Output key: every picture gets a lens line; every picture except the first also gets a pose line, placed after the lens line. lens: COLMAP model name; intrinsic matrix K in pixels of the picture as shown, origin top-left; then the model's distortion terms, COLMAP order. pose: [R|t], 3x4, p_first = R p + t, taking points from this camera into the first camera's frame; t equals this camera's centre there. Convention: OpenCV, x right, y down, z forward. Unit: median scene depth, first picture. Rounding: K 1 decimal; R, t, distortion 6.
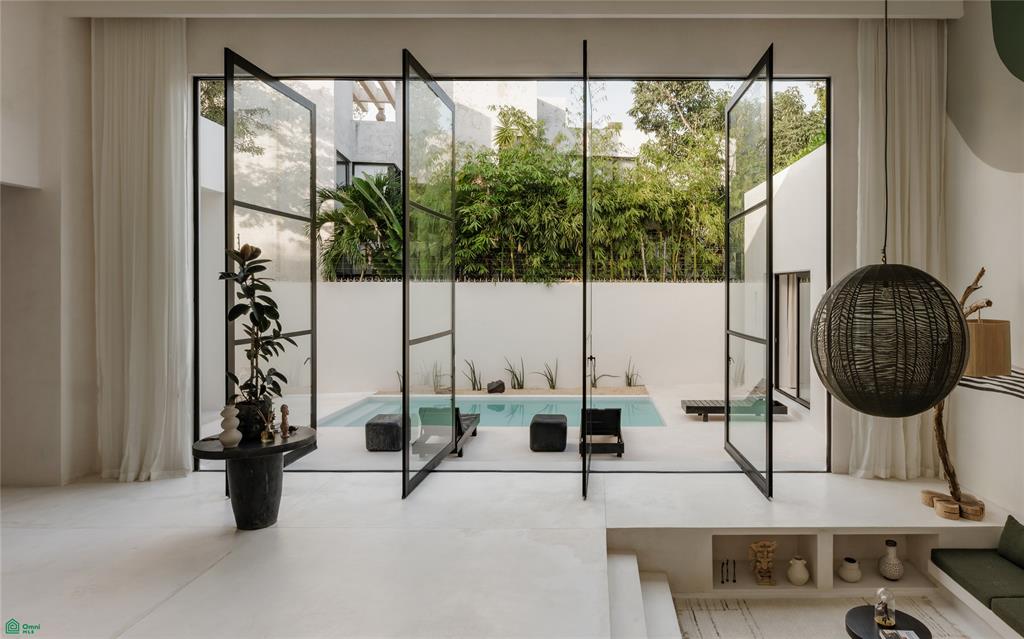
lens RADIAL K [[537.5, 0, 508.3], [0, 537.5, 318.8], [0, 0, 1]] dist [-0.002037, -0.002807]
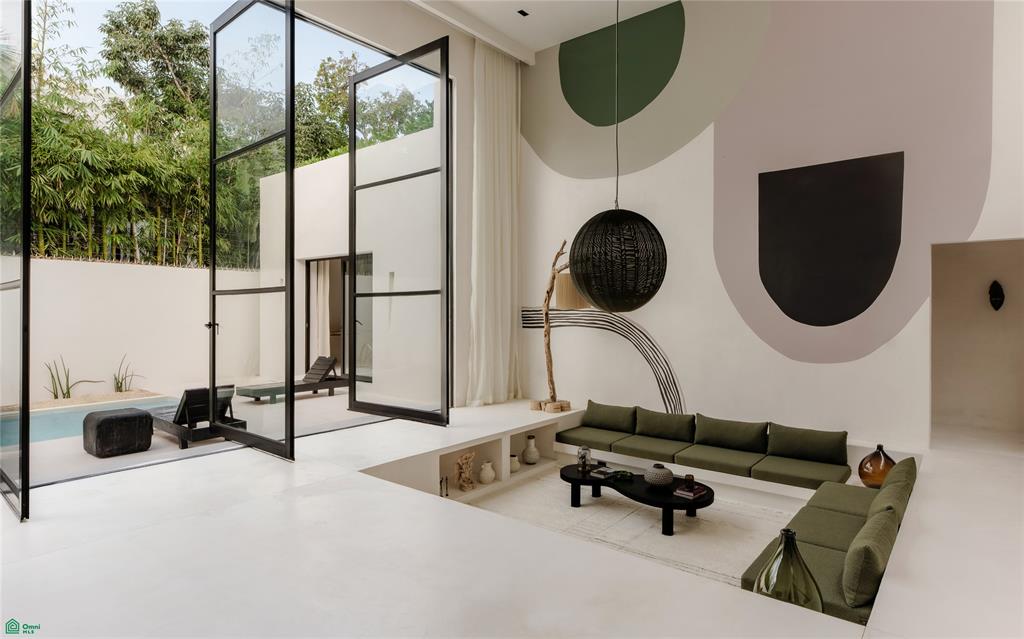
lens RADIAL K [[550.8, 0, 515.8], [0, 550.8, 318.7], [0, 0, 1]] dist [-0.017760, -0.001286]
pose [[0.636105, -0.016075, 0.771435, -0.274801], [0.007539, 0.999865, 0.014619, 0.074061], [-0.771565, -0.003483, 0.636141, 0.111514]]
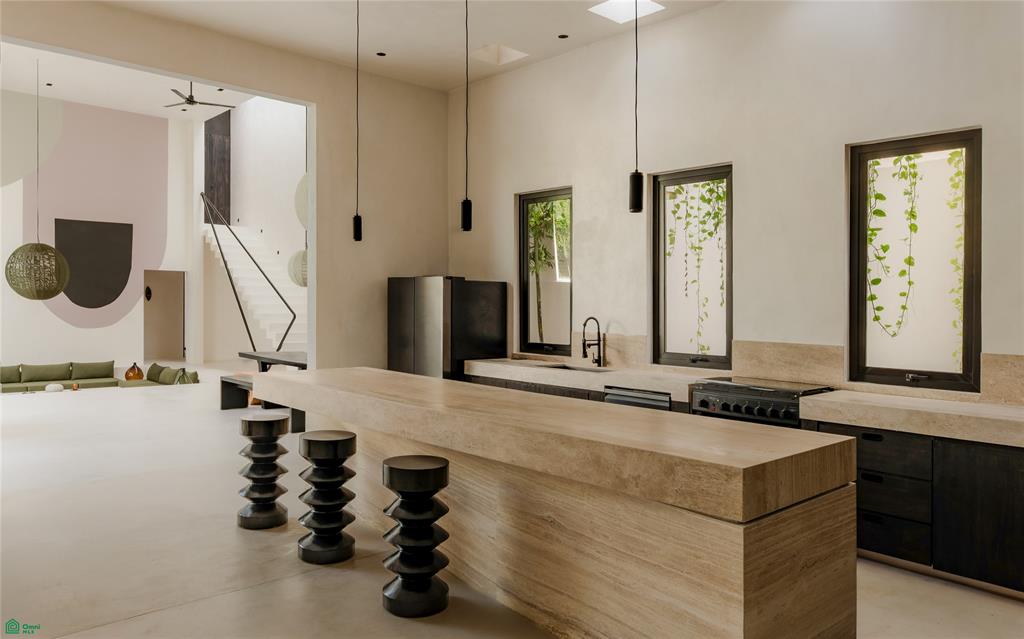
lens RADIAL K [[694.0, 0, 510.2], [0, 694.0, 316.2], [0, 0, 1]] dist [-0.007631, -0.000001]
pose [[-0.703130, -0.026375, 0.710572, -1.838958], [-0.010482, 0.999588, 0.026731, 0.054824], [-0.710984, 0.011347, -0.703116, 0.973001]]
